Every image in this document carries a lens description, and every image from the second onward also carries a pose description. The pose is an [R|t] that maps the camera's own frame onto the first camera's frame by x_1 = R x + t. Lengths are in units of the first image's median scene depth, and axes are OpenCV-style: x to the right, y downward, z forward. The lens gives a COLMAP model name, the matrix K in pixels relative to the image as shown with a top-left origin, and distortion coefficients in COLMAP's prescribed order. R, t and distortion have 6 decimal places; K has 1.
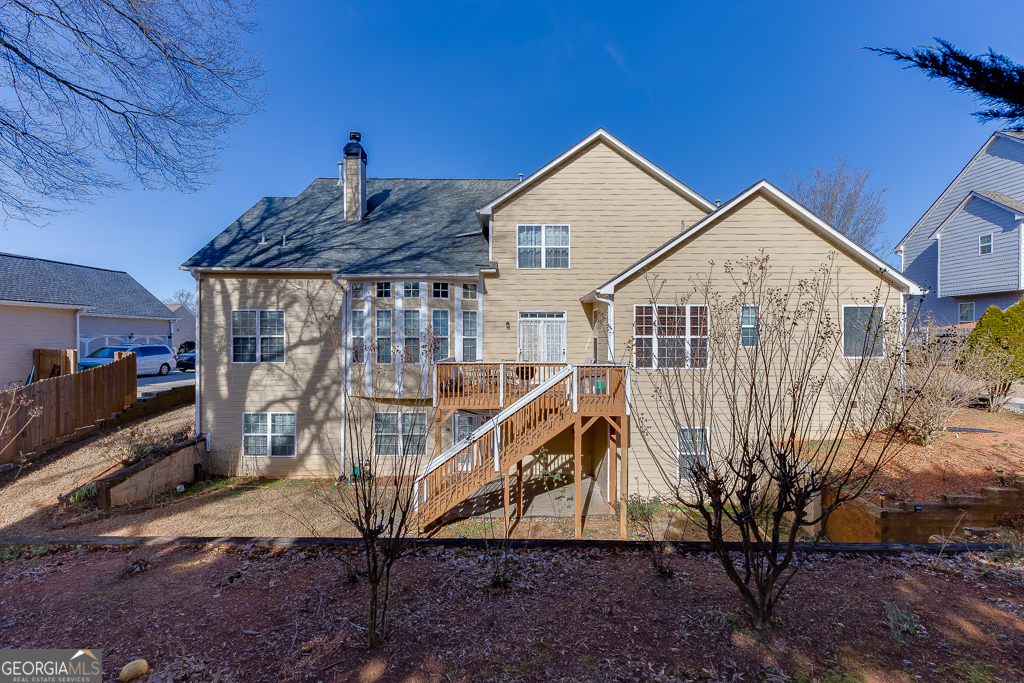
lens RADIAL K [[454.8, 0, 551.7], [0, 454.8, 335.6], [0, 0, 1]] dist [-0.011872, -0.000460]
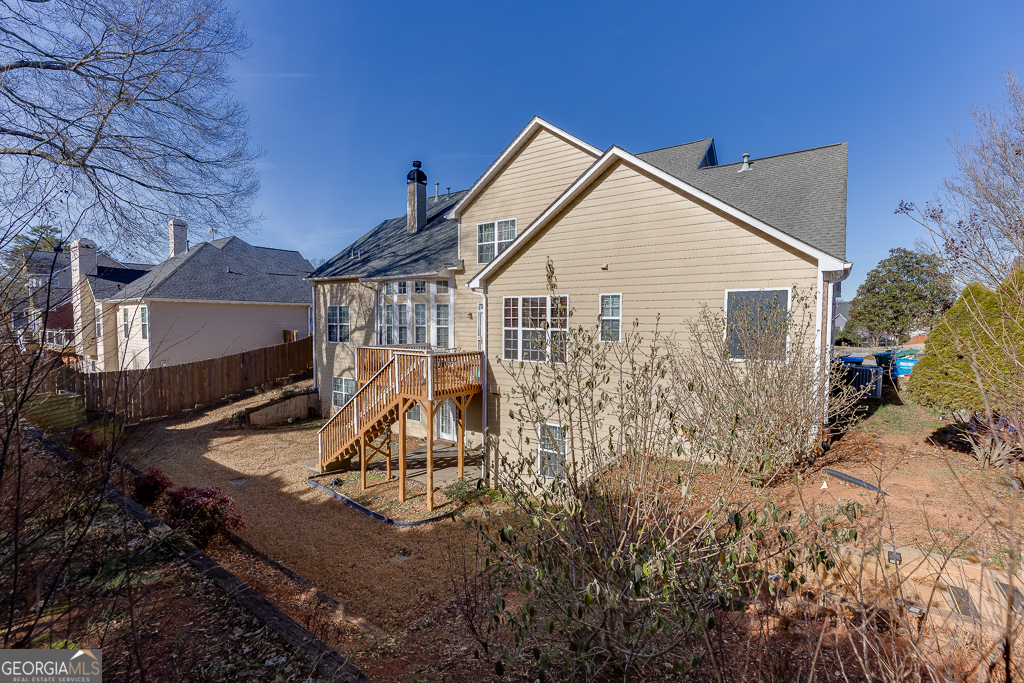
lens RADIAL K [[454.8, 0, 516.6], [0, 454.8, 336.4], [0, 0, 1]] dist [-0.011872, -0.000460]
pose [[0.813554, 0.023989, -0.580994, 0.653814], [-0.001405, 0.999227, 0.039289, -0.016226], [0.581488, -0.031147, 0.812959, 0.155666]]
